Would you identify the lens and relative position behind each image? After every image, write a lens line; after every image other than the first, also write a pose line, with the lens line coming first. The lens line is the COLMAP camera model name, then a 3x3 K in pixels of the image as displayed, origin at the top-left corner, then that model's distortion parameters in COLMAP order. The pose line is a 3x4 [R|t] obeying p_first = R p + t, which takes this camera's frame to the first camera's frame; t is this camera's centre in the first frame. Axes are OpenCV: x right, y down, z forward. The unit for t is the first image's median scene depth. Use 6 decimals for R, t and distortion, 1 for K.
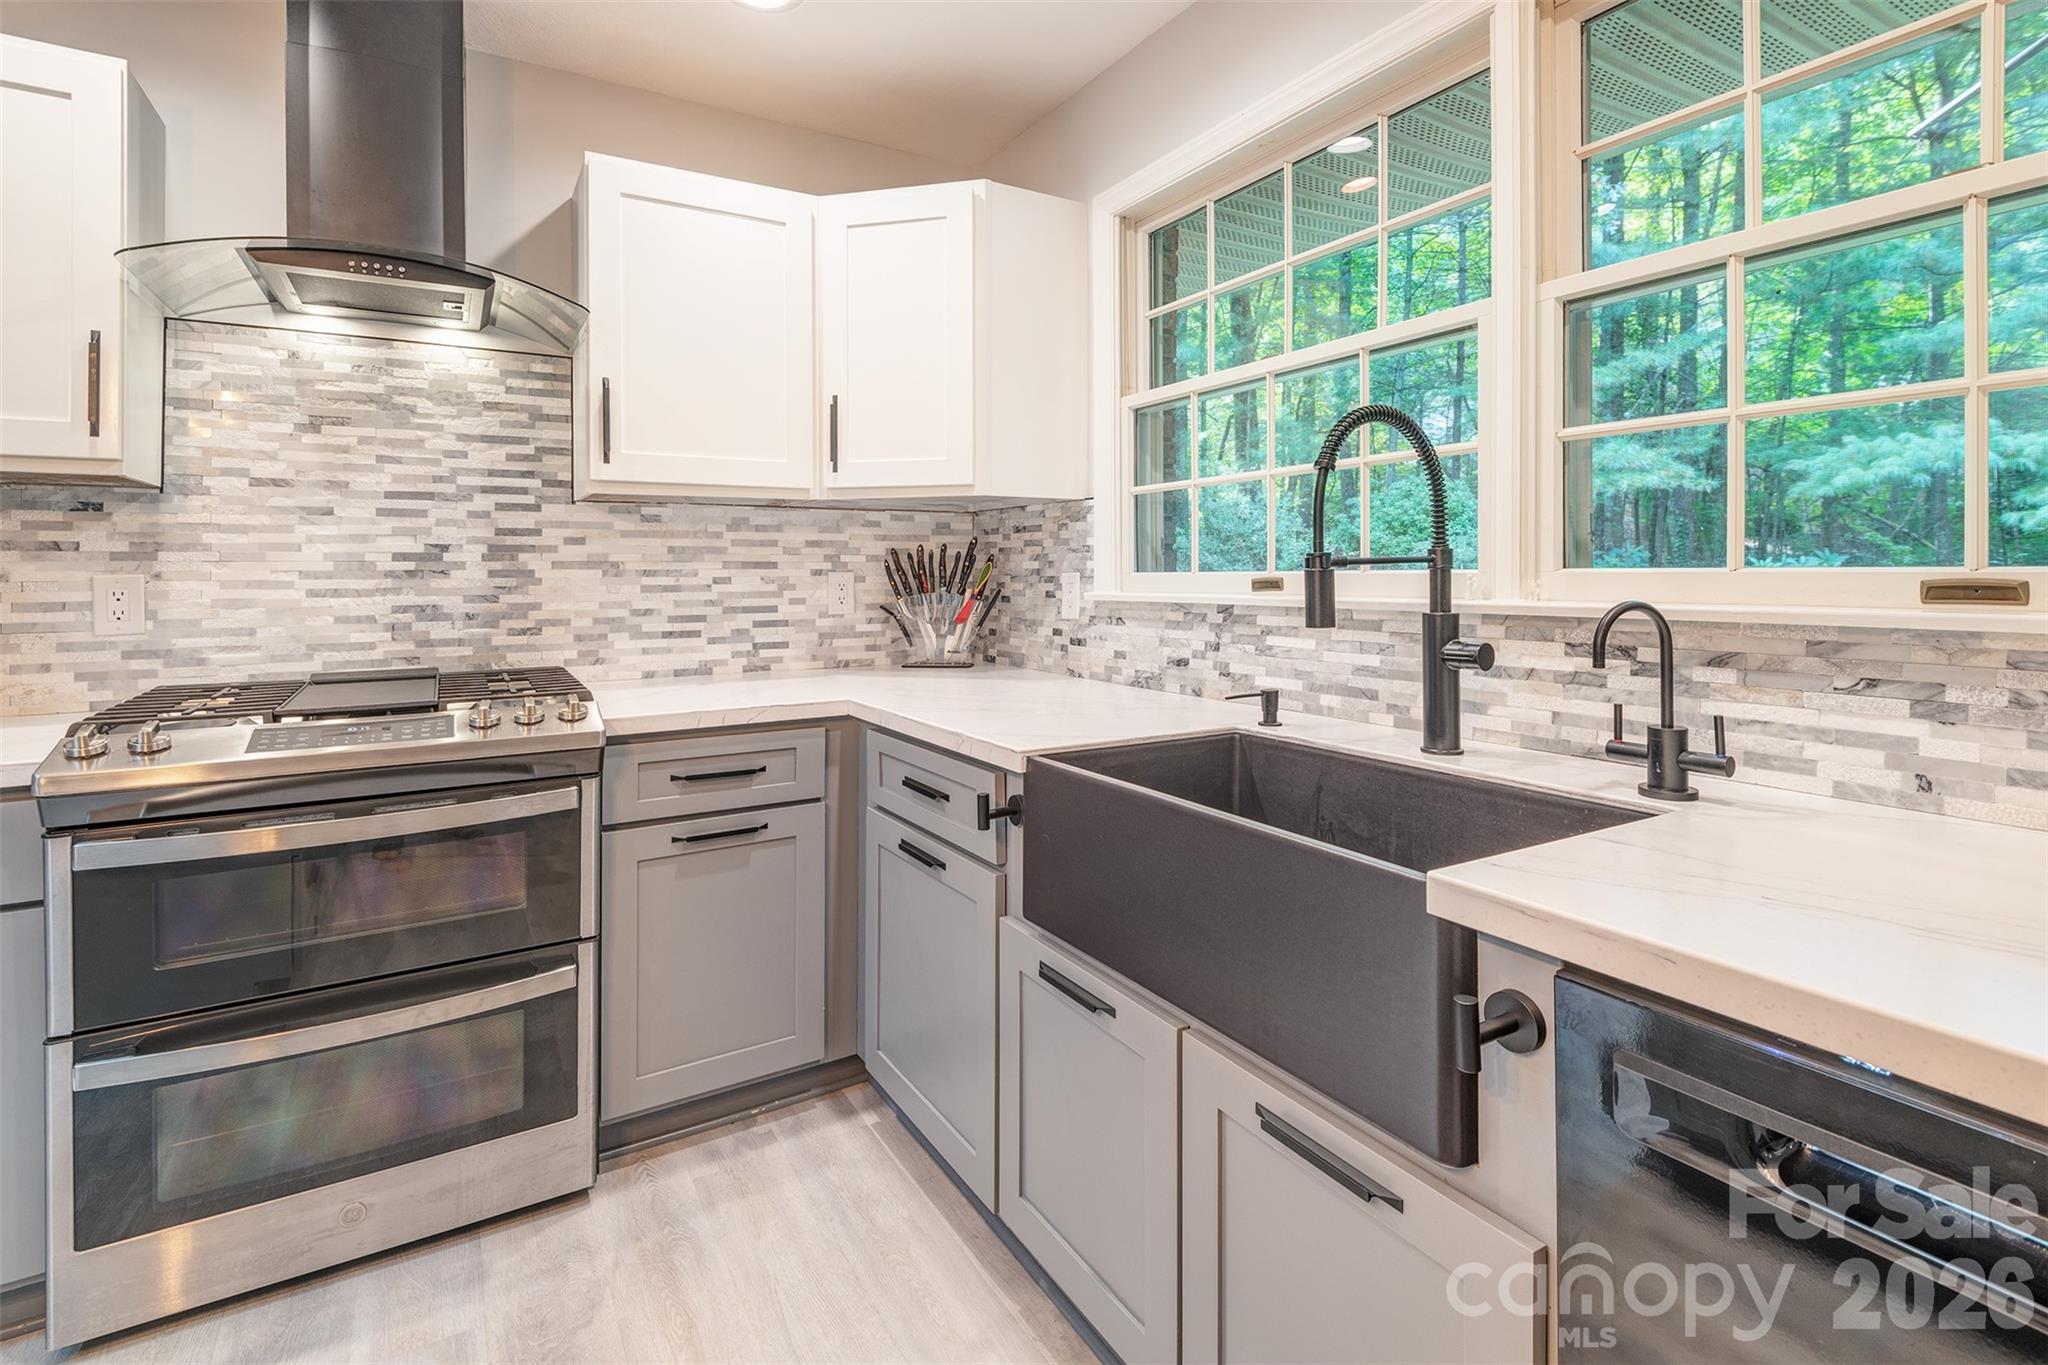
lens RADIAL K [[964.3, 0, 1013.0], [0, 964.3, 585.7], [0, 0, 1]] dist [0.007048, -0.005507]
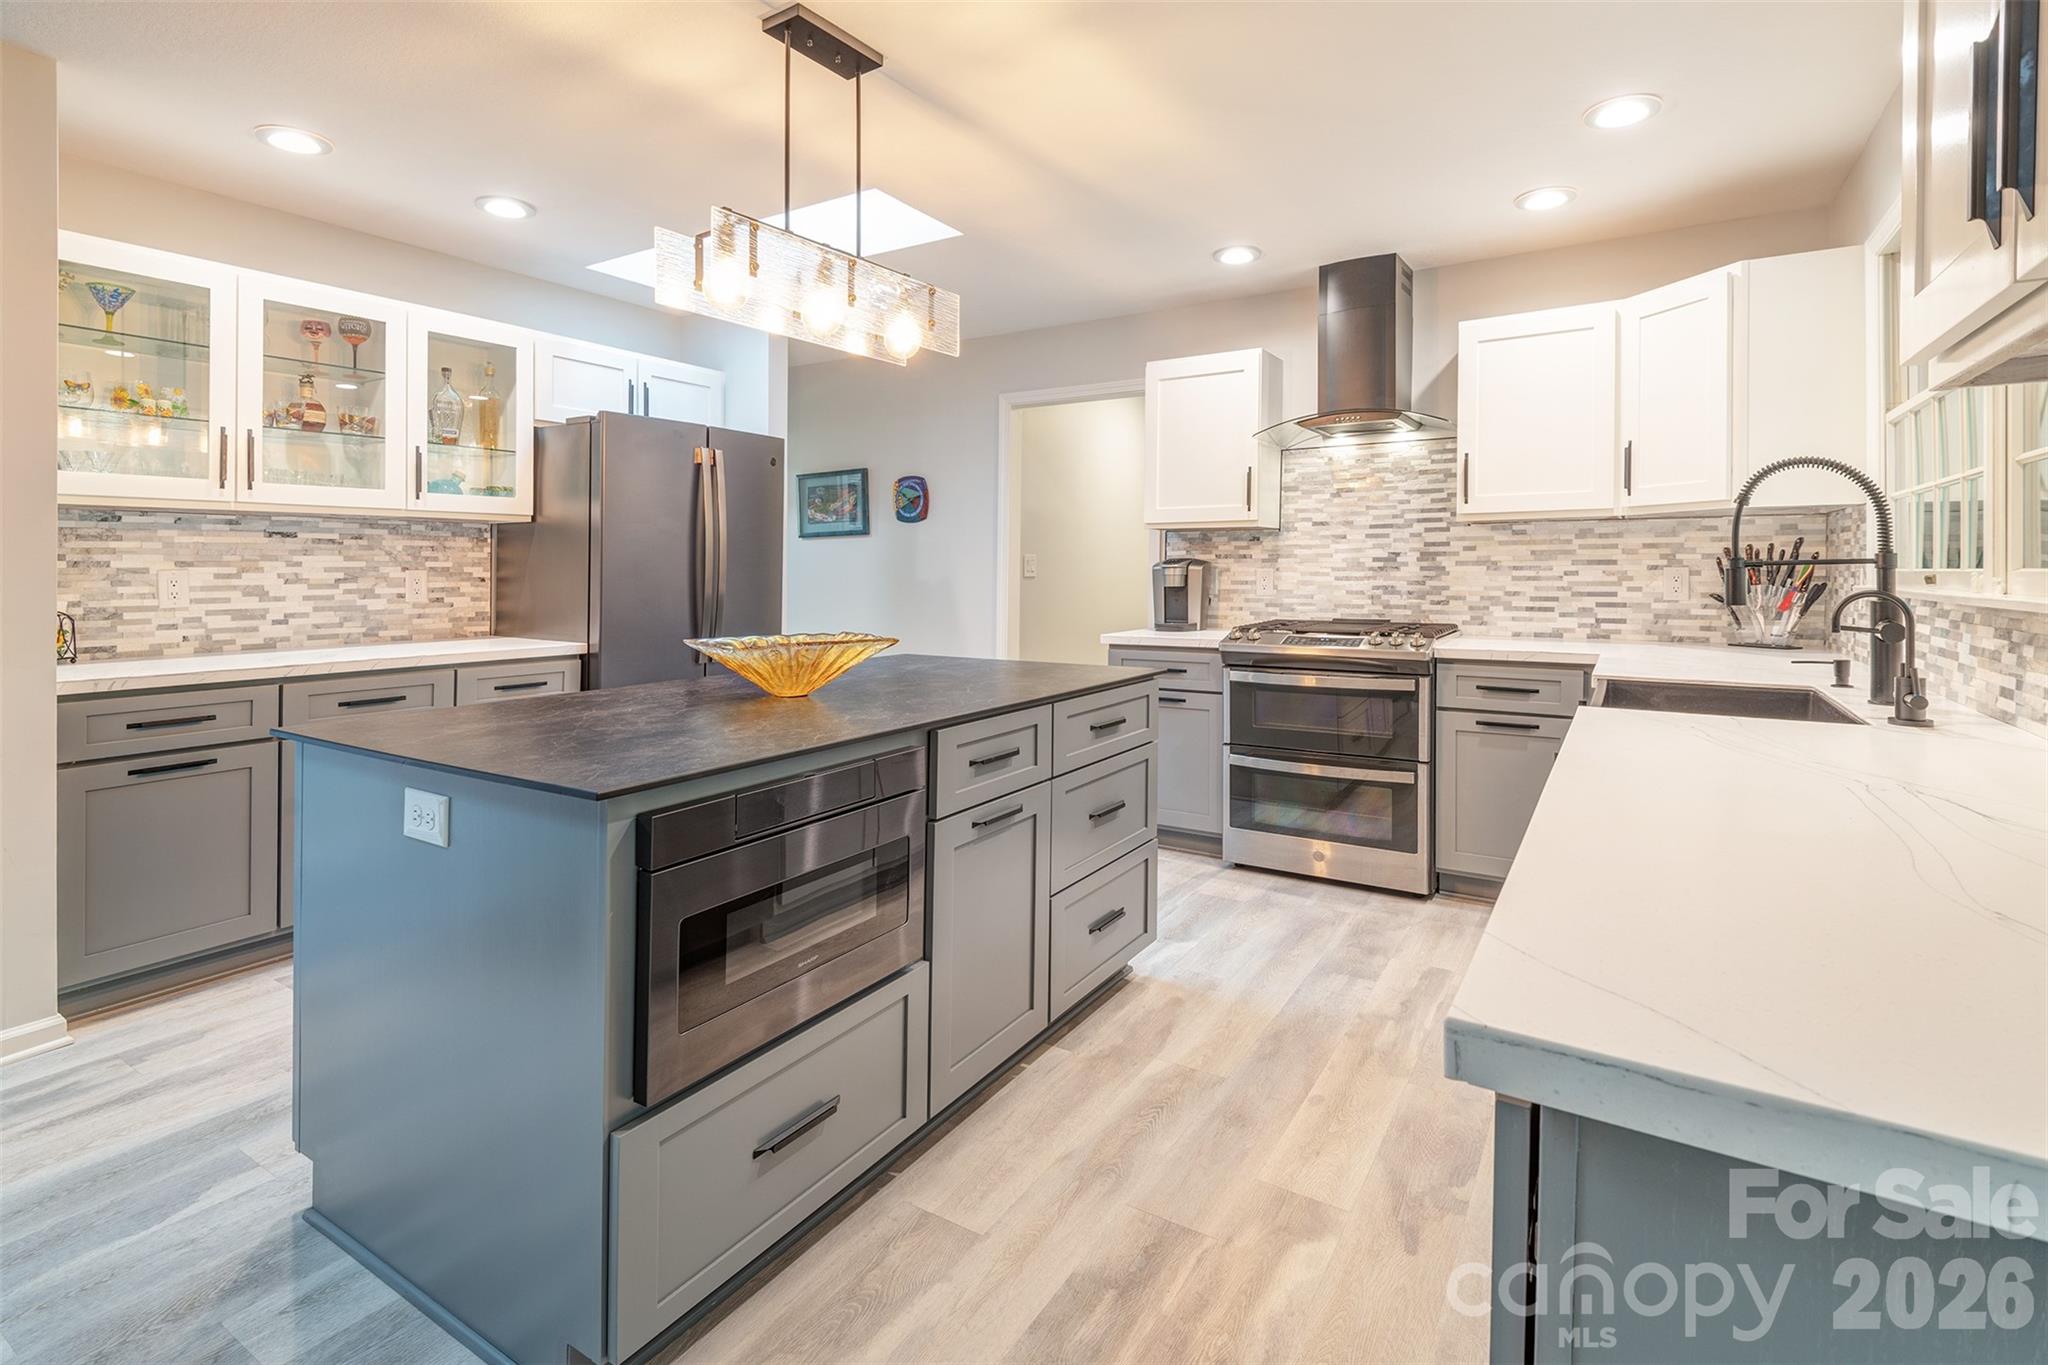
lens RADIAL K [[964.3, 0, 1031.2], [0, 964.3, 569.3], [0, 0, 1]] dist [0.007048, -0.005507]
pose [[0.460321, 0.002981, -0.887748, 0.712548], [-0.009647, 0.999952, -0.001645, -0.001511], [0.887700, 0.009322, 0.460328, -0.446459]]
